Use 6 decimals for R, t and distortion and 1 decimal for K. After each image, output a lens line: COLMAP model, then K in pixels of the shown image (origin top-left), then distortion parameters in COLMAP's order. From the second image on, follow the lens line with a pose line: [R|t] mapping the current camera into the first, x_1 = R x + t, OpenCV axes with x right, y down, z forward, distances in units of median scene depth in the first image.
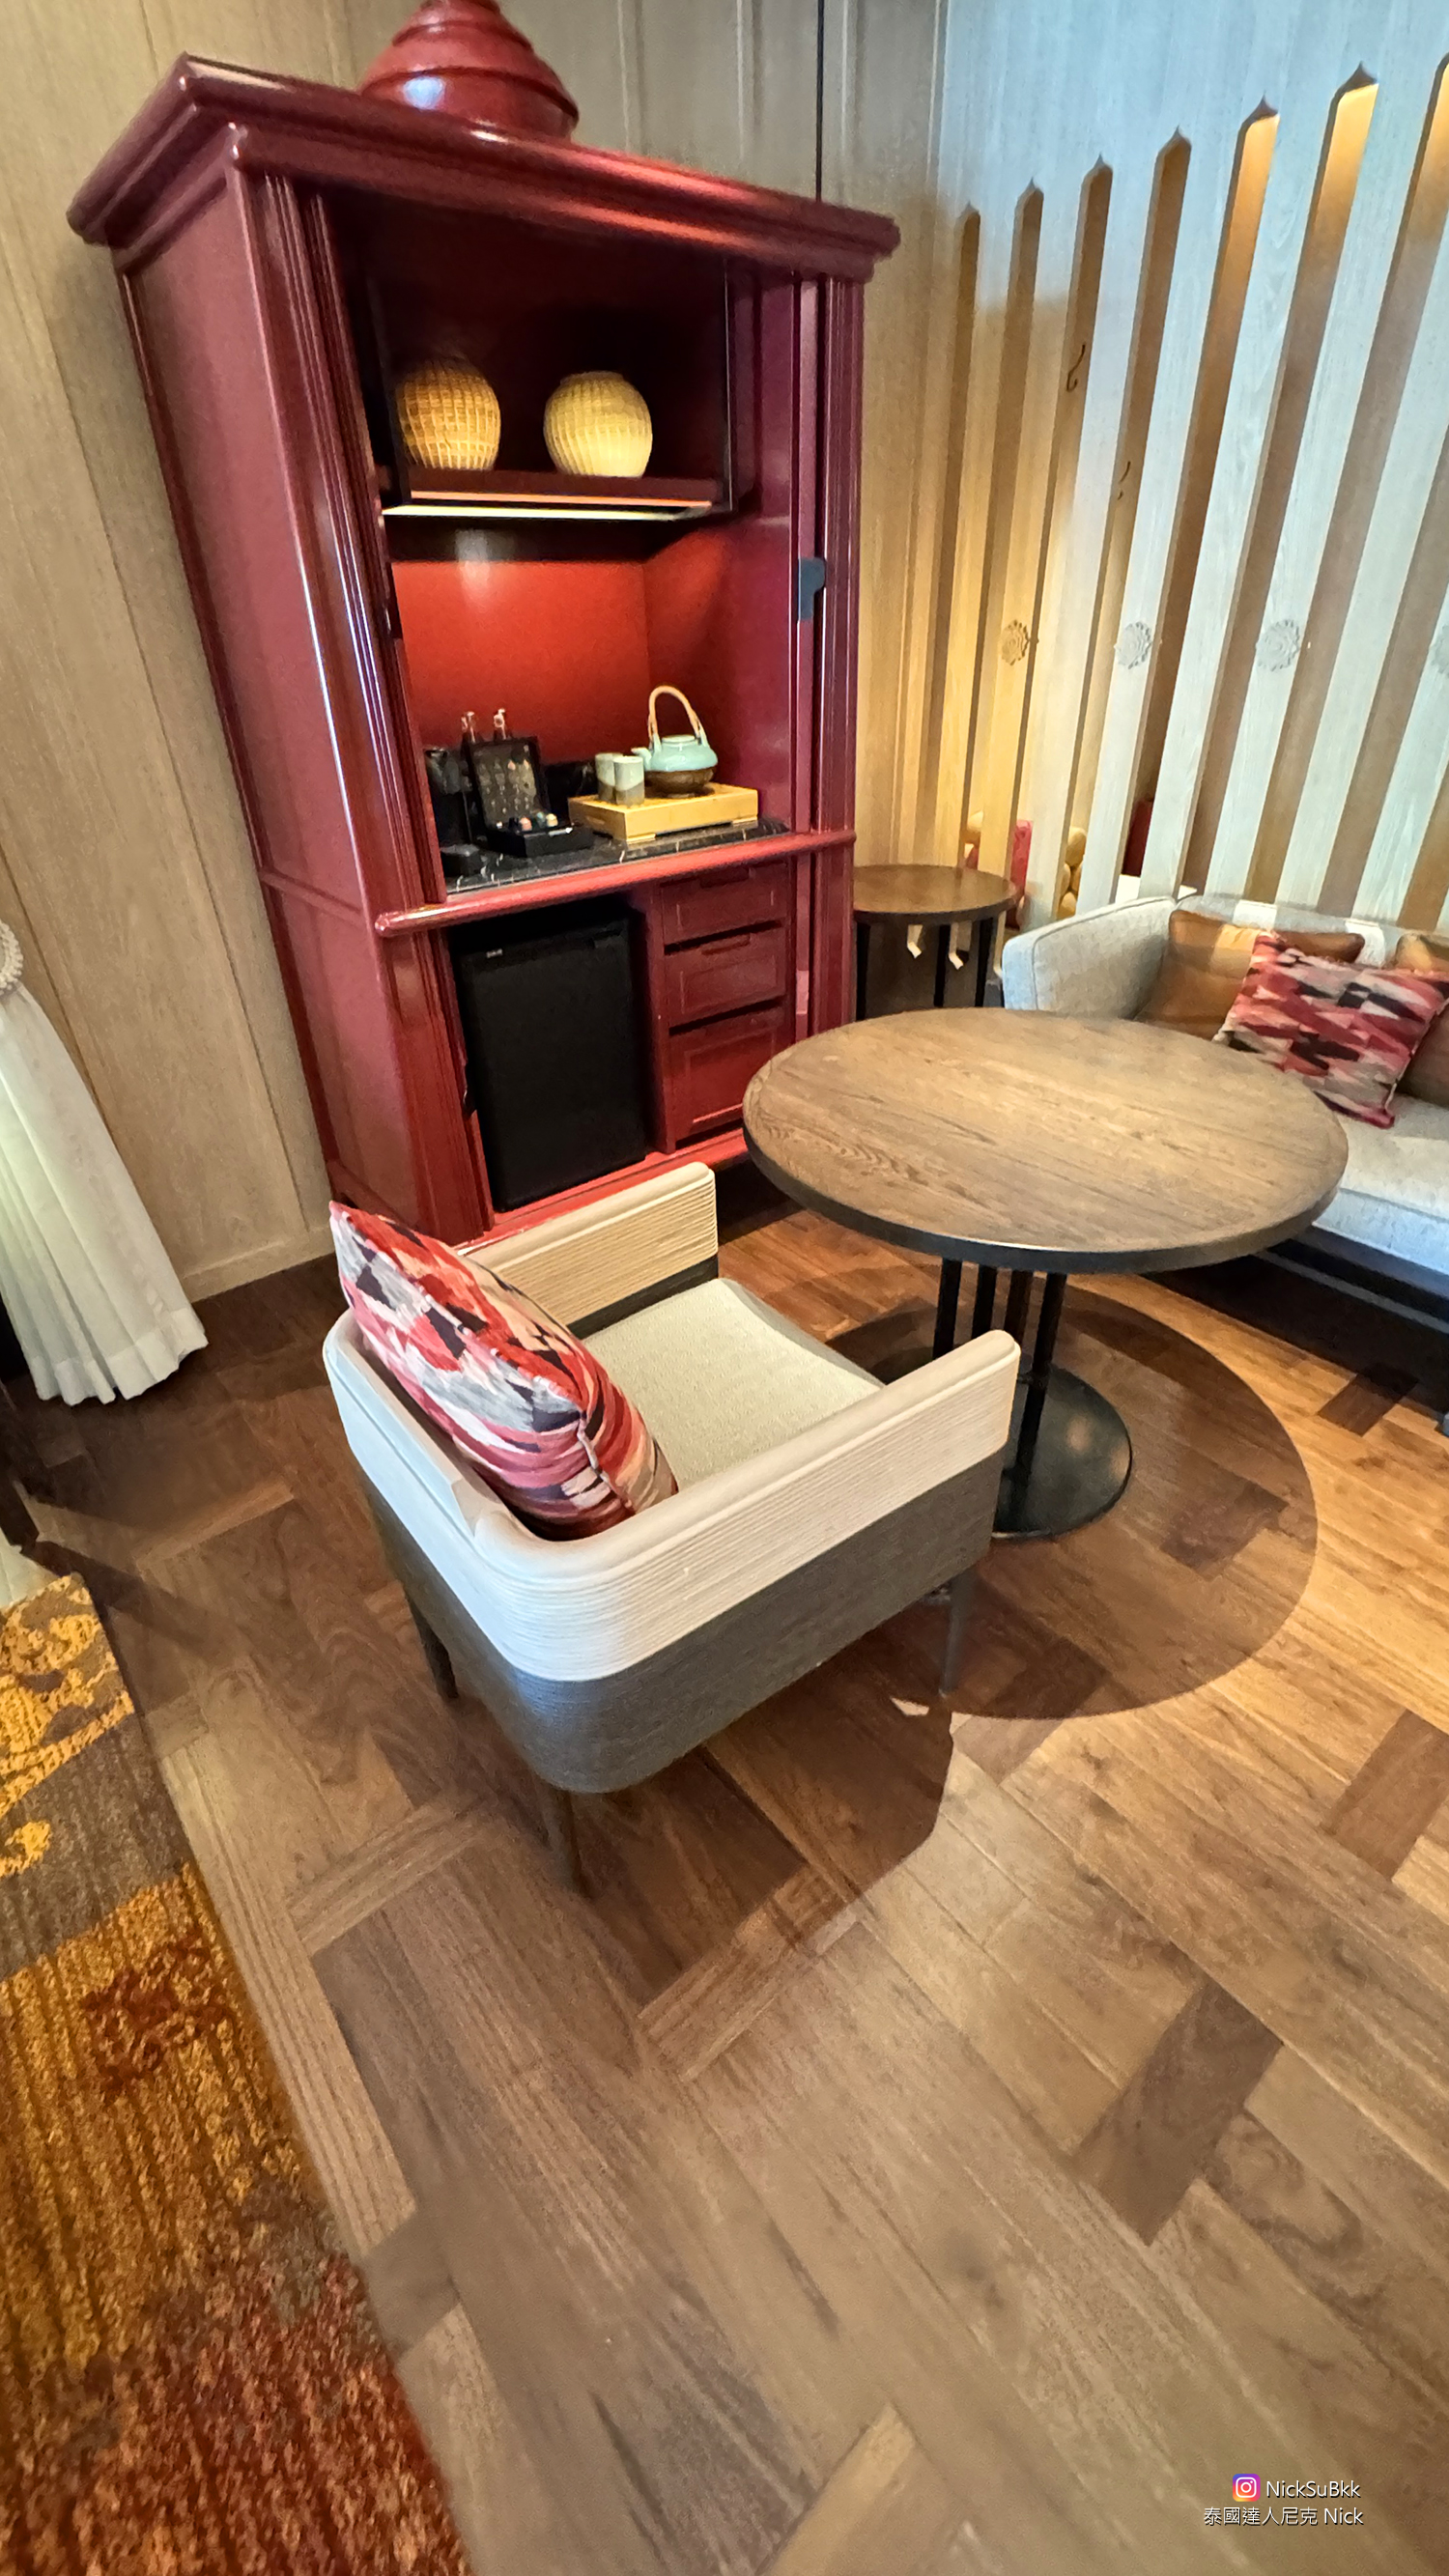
lens RADIAL K [[1027.7, 0, 727.7], [0, 1027.7, 1283.4], [0, 0, 1]] dist [-0.000112, 0.000000]
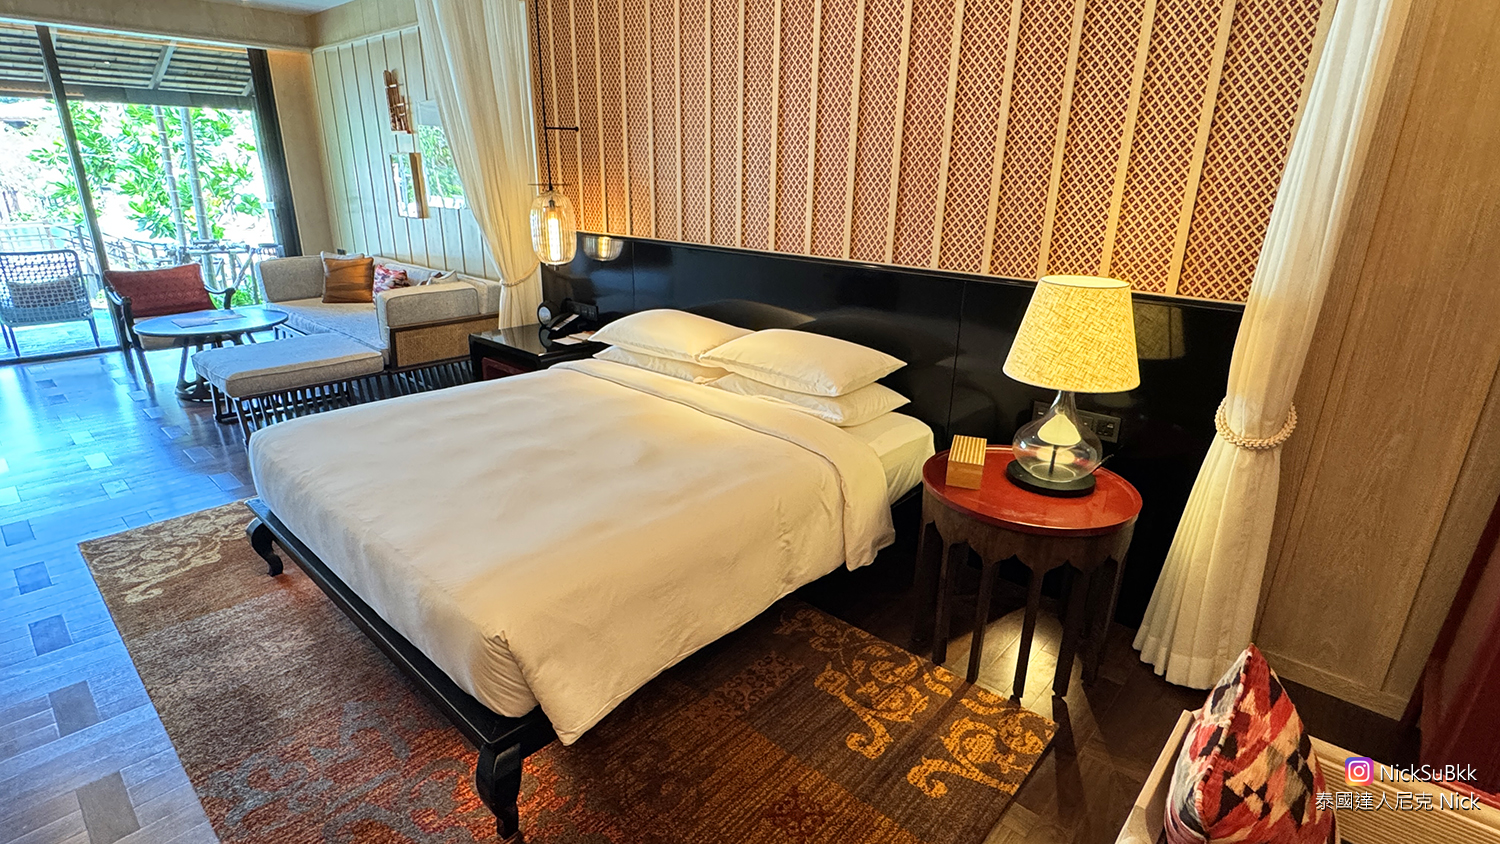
lens RADIAL K [[737.9, 0, 748.9], [0, 737.9, 425.0], [0, 0, 1]] dist [-0.000232, -0.000047]
pose [[0.152078, 0.352919, -0.923212, 0.323005], [-0.558503, 0.801335, 0.214328, -0.124126], [0.815442, 0.483022, 0.318972, -0.105451]]
